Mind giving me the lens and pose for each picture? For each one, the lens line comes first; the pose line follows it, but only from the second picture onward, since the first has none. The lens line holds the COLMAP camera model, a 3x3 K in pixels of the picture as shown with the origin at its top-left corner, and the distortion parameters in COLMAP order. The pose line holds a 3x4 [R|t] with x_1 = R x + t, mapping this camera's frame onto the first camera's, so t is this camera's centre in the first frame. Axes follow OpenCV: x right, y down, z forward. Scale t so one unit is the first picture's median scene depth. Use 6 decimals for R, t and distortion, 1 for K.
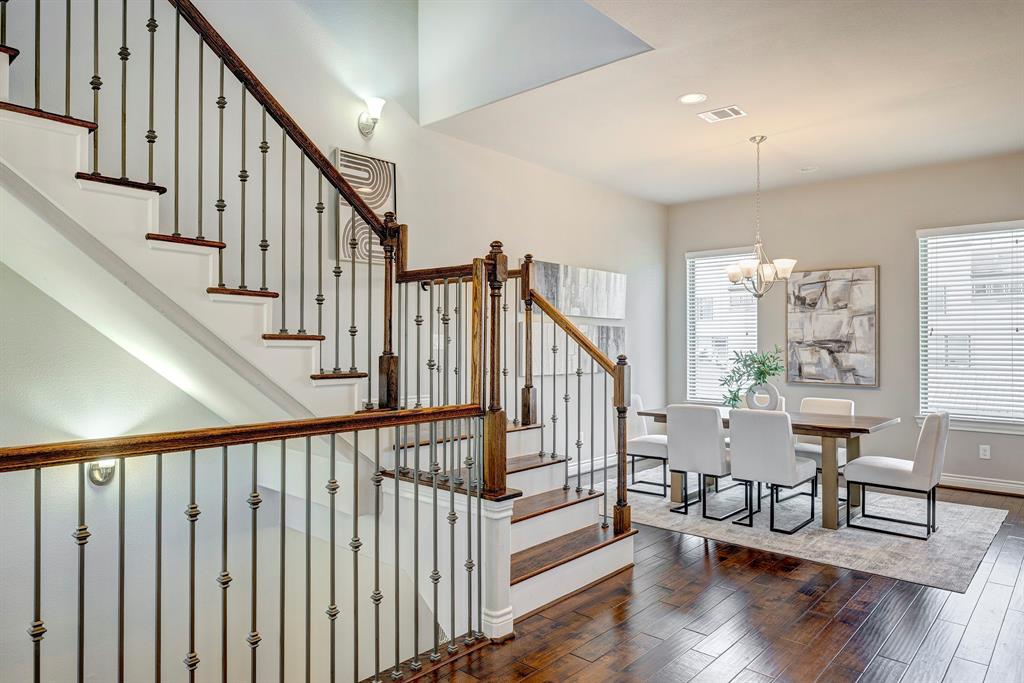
lens RADIAL K [[655.9, 0, 512.0], [0, 655.9, 341.5], [0, 0, 1]] dist [-0.003954, 0.000088]
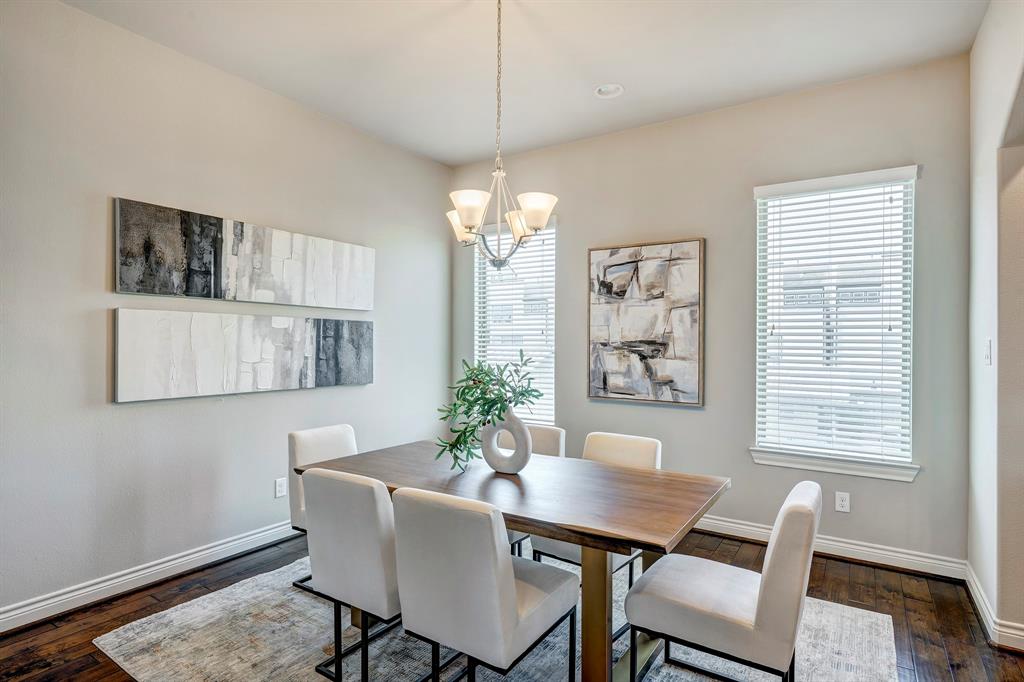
lens RADIAL K [[535.4, 0, 506.8], [0, 535.4, 345.0], [0, 0, 1]] dist [-0.001917, -0.000178]
pose [[0.989634, 0.001693, 0.143599, 0.253051], [-0.003466, 0.999921, 0.012098, -0.004722], [-0.143567, -0.012470, 0.989562, 0.434250]]
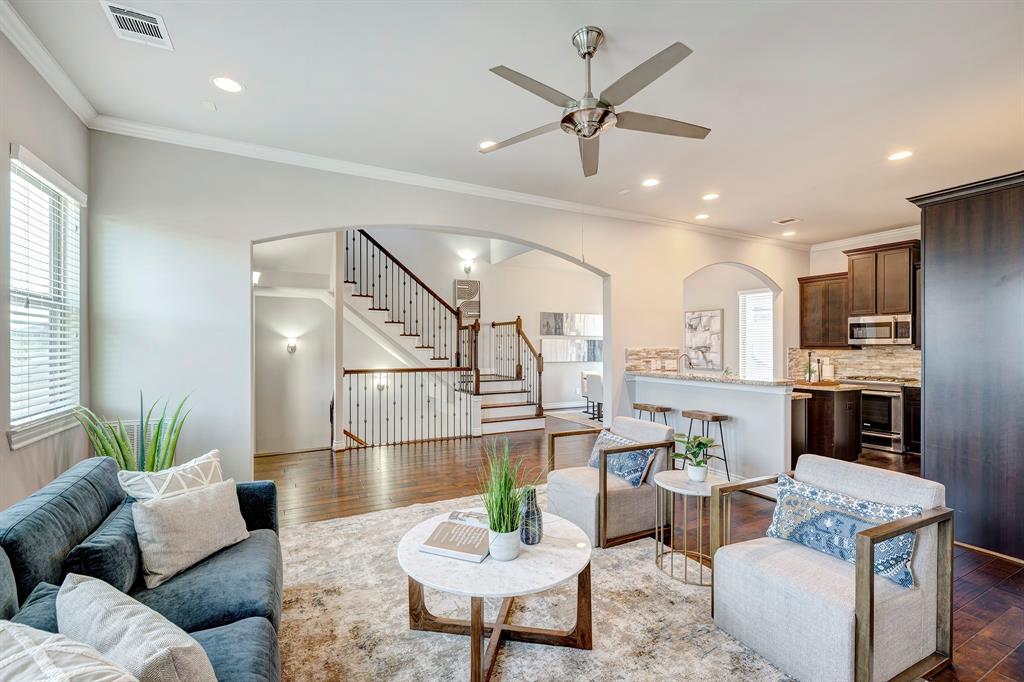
lens RADIAL K [[454.6, 0, 516.0], [0, 454.6, 348.4], [0, 0, 1]] dist [-0.001249, 0.000063]
pose [[0.940041, 0.000757, -0.341059, 0.431312], [0.002345, 0.999960, 0.008681, -0.009772], [0.341052, -0.008960, 0.940002, -0.504049]]
